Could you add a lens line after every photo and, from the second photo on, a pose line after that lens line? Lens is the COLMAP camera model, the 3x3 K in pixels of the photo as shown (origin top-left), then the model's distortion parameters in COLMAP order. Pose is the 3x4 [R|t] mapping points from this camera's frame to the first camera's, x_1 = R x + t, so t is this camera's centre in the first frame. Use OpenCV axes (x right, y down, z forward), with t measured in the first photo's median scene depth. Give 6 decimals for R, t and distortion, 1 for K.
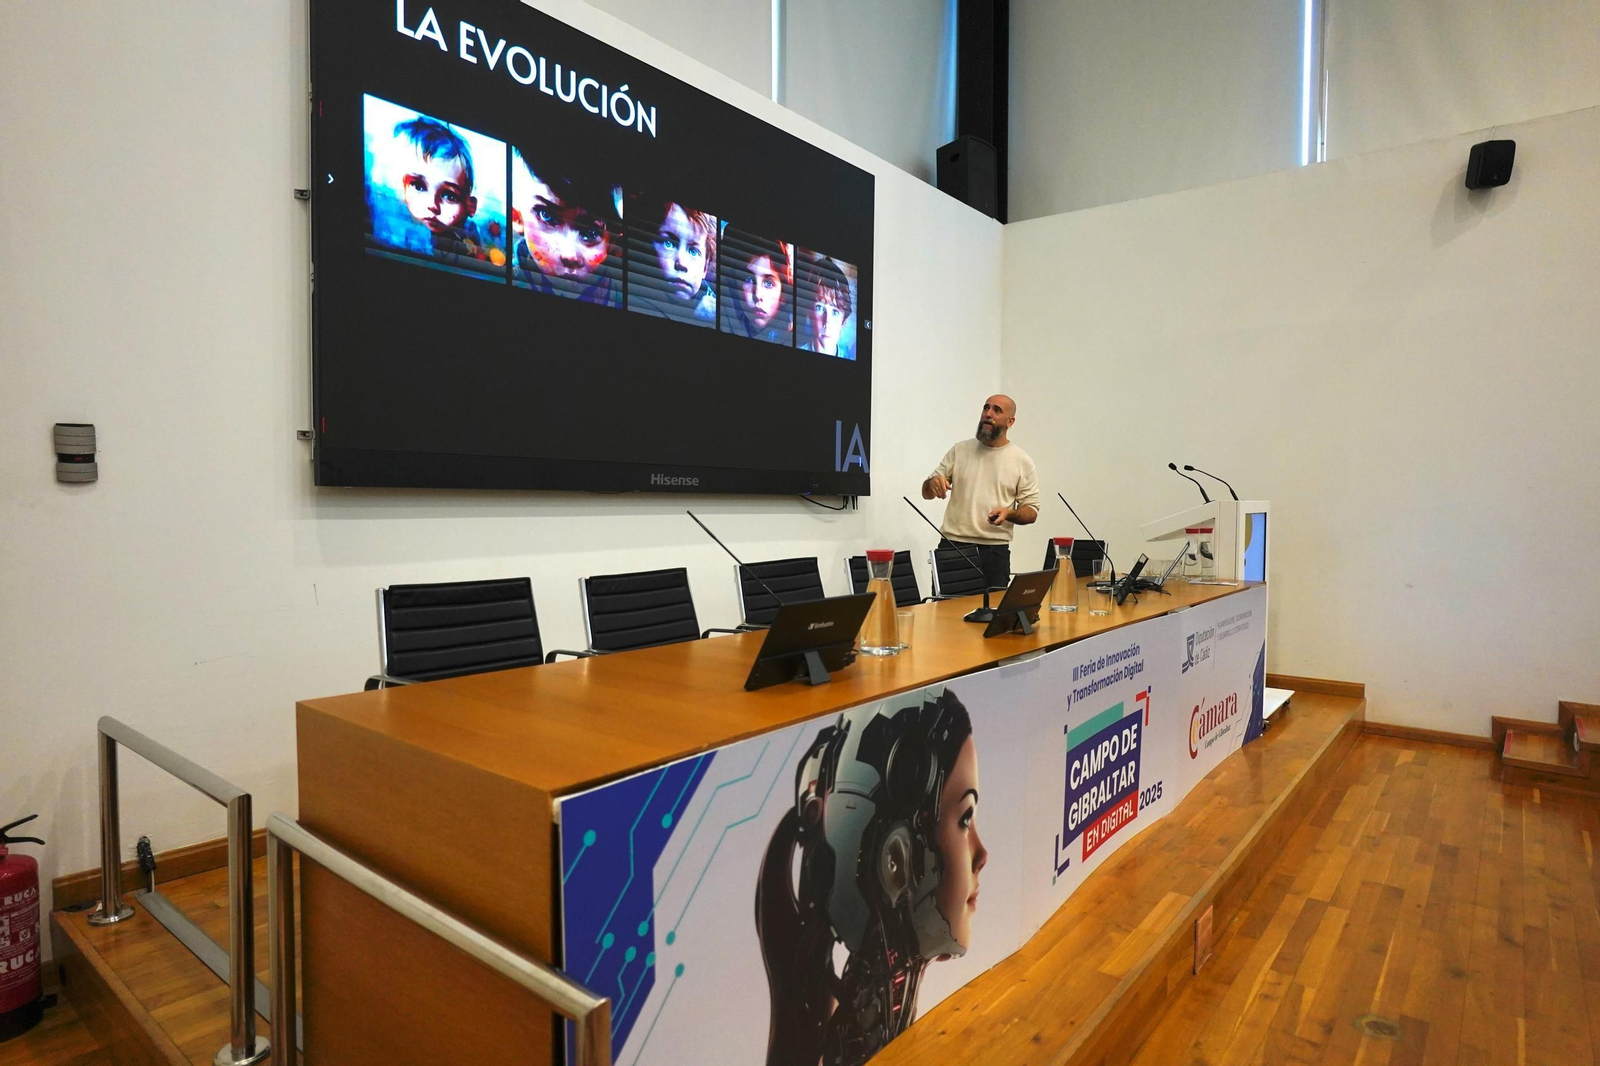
lens RADIAL K [[895.3, 0, 800.0], [0, 895.3, 533.0], [0, 0, 1]] dist [-0.004439, 0.000668]
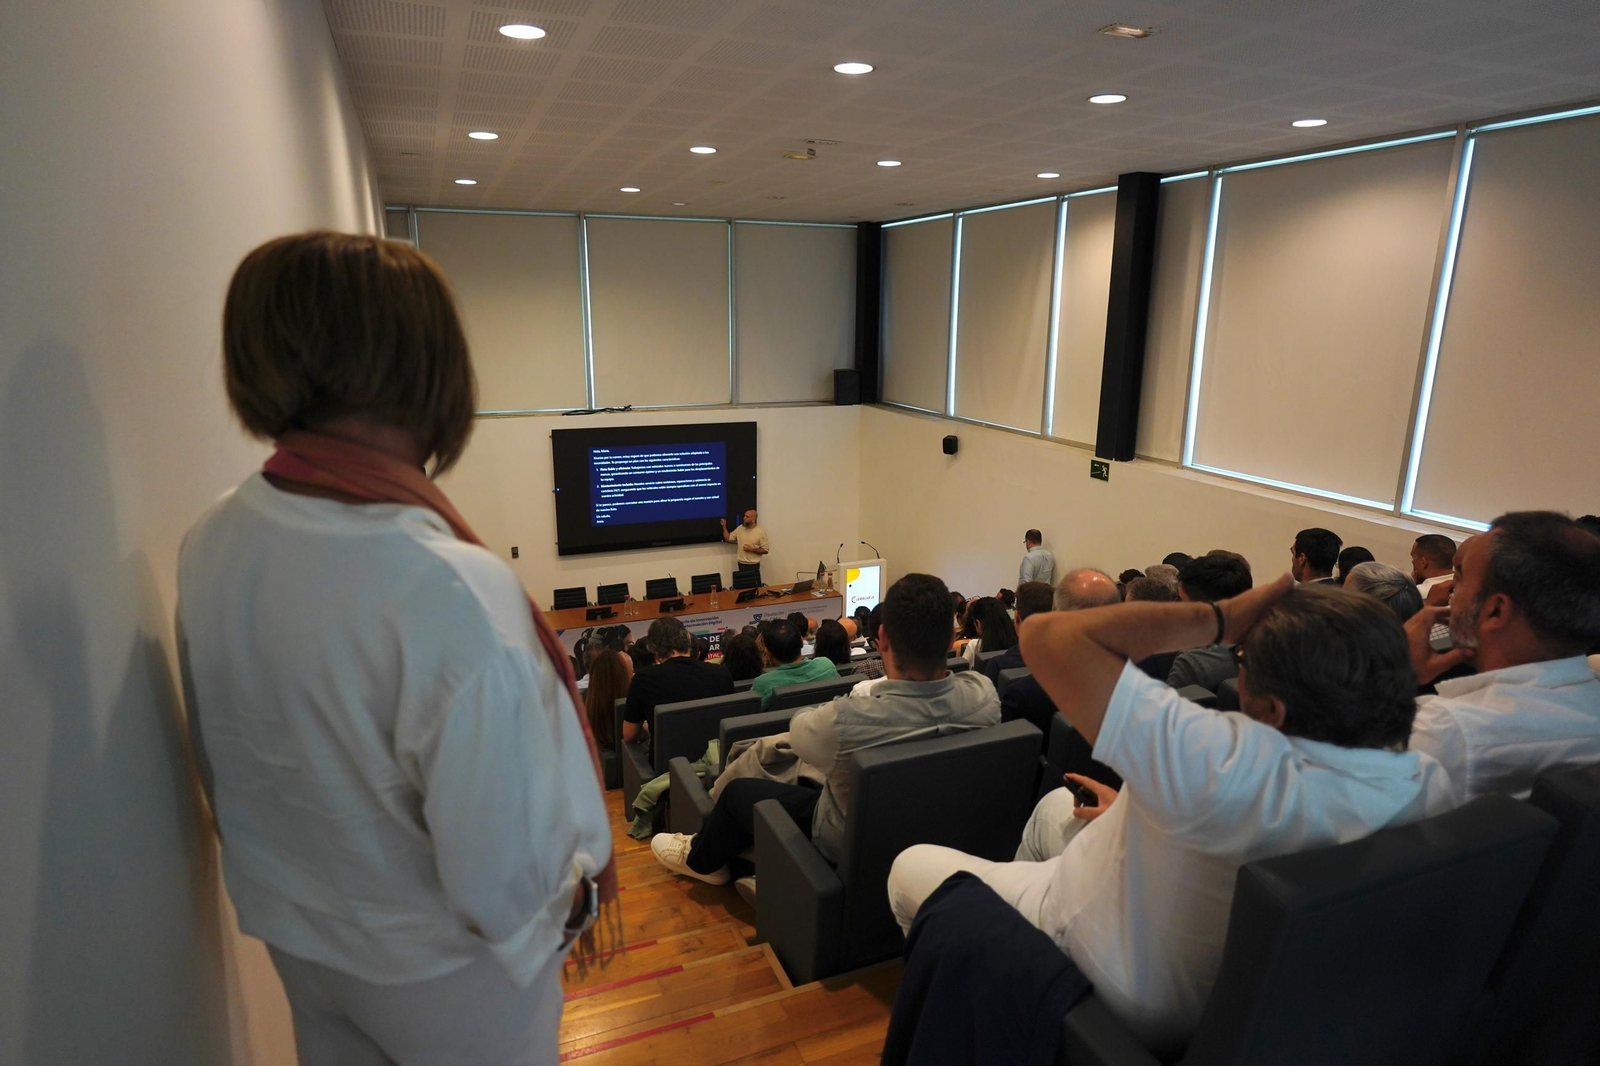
lens RADIAL K [[938.2, 0, 800.0], [0, 938.2, 533.0], [0, 0, 1]] dist [-0.016779, 0.003746]
pose [[0.876681, 0.113940, -0.467385, 3.539557], [-0.016880, 0.978235, 0.206814, -1.507279], [0.480776, -0.173421, 0.859523, -3.197422]]
